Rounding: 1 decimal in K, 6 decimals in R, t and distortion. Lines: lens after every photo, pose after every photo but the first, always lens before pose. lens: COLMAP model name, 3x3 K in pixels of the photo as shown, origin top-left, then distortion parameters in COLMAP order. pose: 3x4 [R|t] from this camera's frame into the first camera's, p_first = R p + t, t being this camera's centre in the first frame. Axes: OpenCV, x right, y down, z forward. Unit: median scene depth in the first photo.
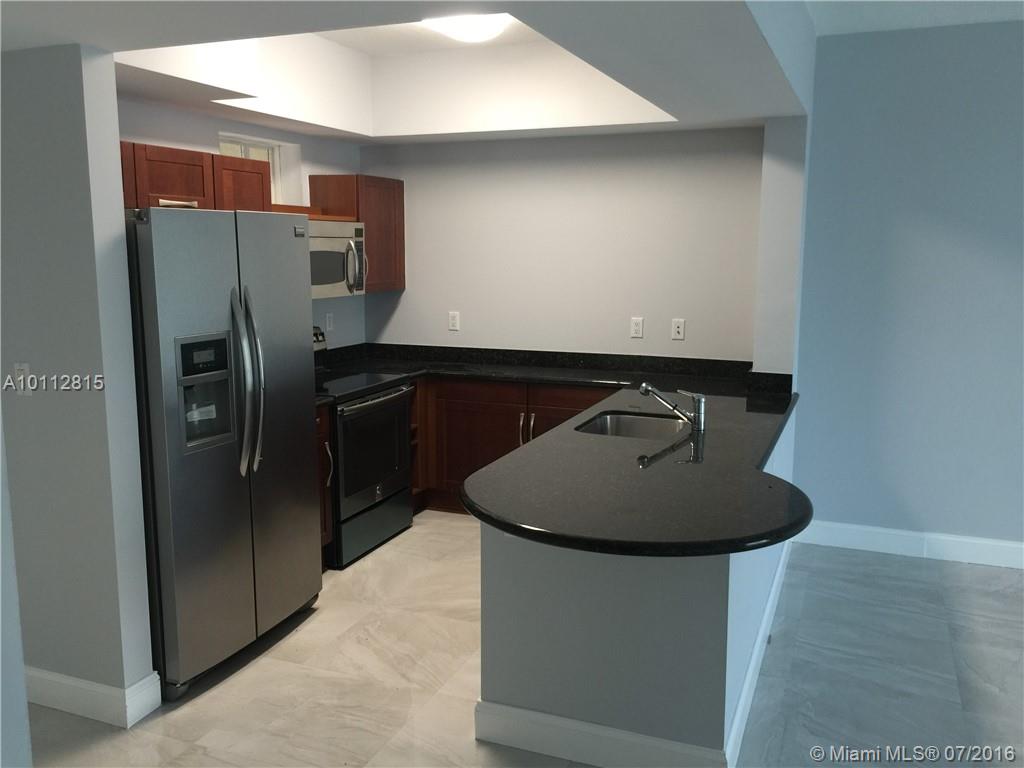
lens RADIAL K [[873.5, 0, 511.7], [0, 873.5, 381.9], [0, 0, 1]] dist [0.076767, -0.104733]
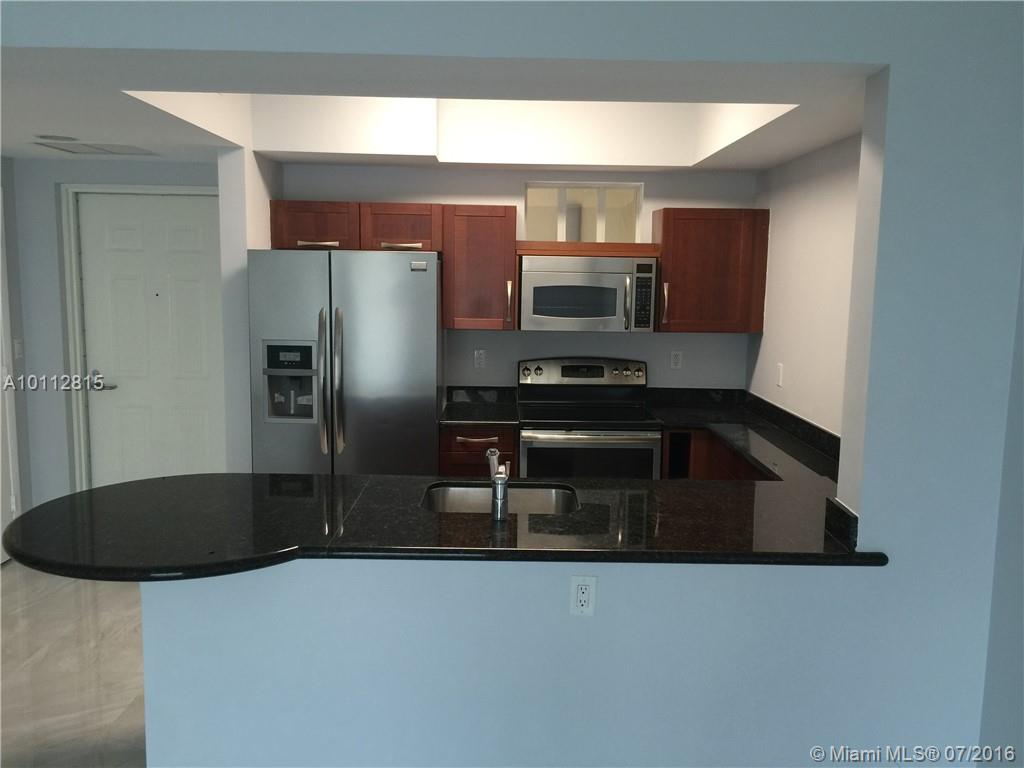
lens RADIAL K [[874.1, 0, 515.1], [0, 874.1, 384.3], [0, 0, 1]] dist [0.081818, -0.118214]
pose [[0.382747, 0.122649, -0.915676, 0.861838], [-0.159194, 0.985079, 0.065402, -0.109222], [0.910034, 0.120738, 0.396561, 0.648502]]
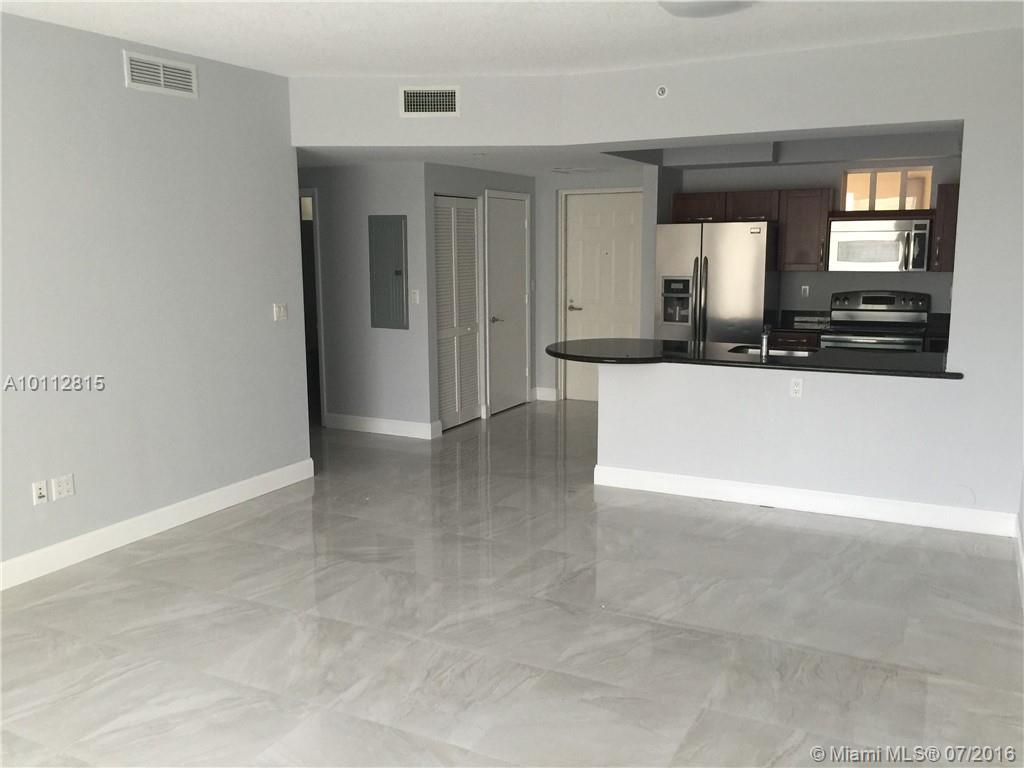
lens RADIAL K [[874.1, 0, 515.1], [0, 874.1, 384.3], [0, 0, 1]] dist [0.081818, -0.118214]
pose [[-0.085728, 0.159163, -0.983523, 1.690350], [-0.148106, 0.974154, 0.170556, -0.090883], [0.985249, 0.160288, -0.059939, 0.626518]]
